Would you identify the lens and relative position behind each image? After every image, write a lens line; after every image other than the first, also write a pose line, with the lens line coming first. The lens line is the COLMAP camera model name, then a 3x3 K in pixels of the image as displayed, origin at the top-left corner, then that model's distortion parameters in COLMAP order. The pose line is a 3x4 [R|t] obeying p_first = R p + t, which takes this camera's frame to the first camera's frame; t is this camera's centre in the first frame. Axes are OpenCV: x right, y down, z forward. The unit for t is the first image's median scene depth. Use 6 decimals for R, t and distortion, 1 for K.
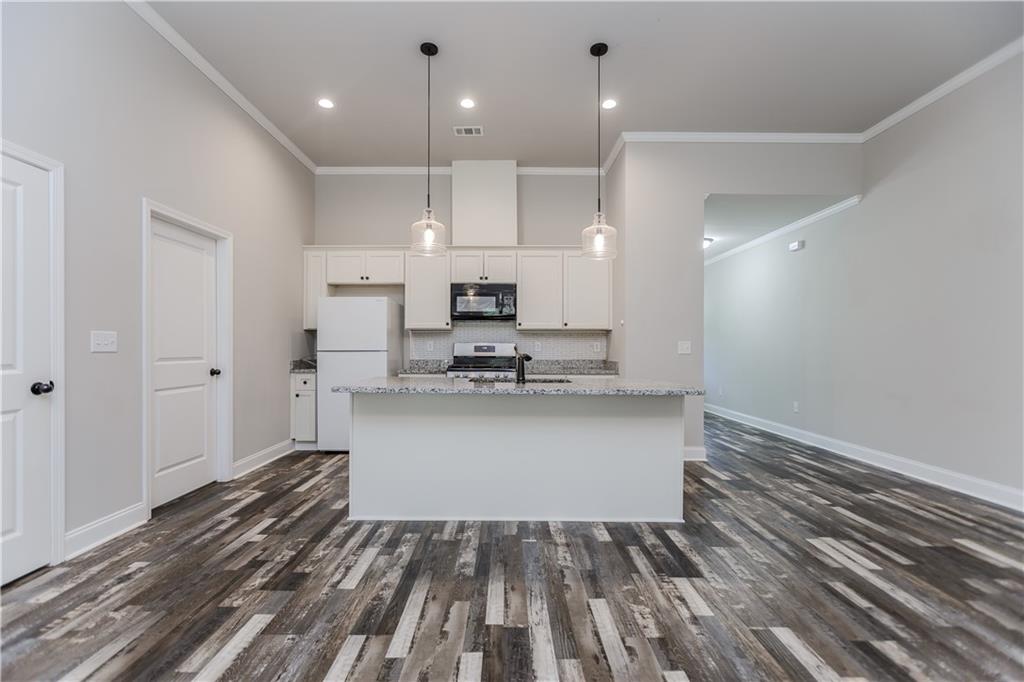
lens RADIAL K [[452.3, 0, 509.2], [0, 452.3, 348.2], [0, 0, 1]] dist [-0.000676, 0.000864]
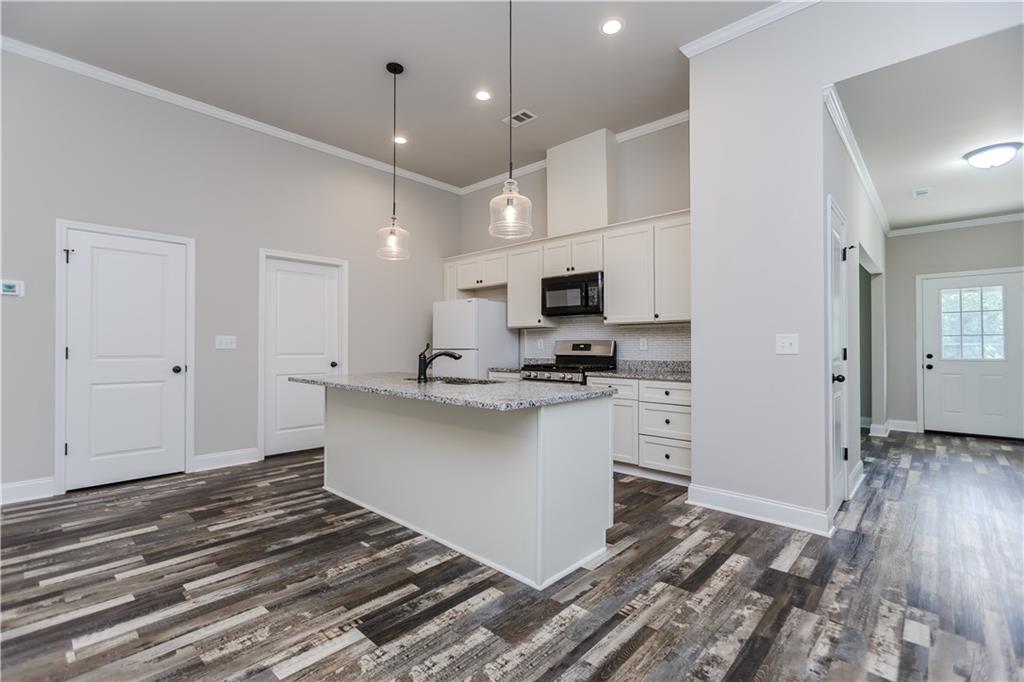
lens RADIAL K [[457.1, 0, 512.0], [0, 457.1, 341.0], [0, 0, 1]] dist [0.001317, 0.001165]
pose [[0.733198, -0.010968, -0.679927, 0.842586], [0.001101, 0.999888, -0.014943, 0.005436], [0.680014, 0.010208, 0.733128, 0.439496]]
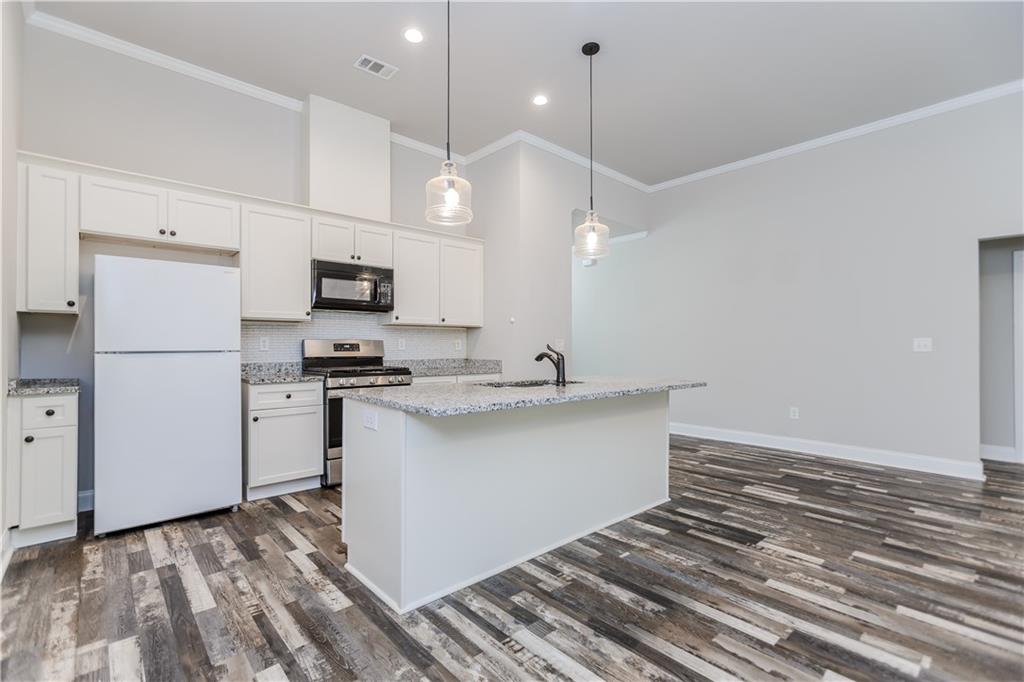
lens RADIAL K [[457.1, 0, 512.0], [0, 457.1, 341.0], [0, 0, 1]] dist [0.001317, 0.001165]
pose [[0.747674, 0.004268, 0.664052, -0.666909], [0.002557, 0.999953, -0.009306, -0.002619], [-0.664061, 0.008656, 0.747628, 0.402317]]
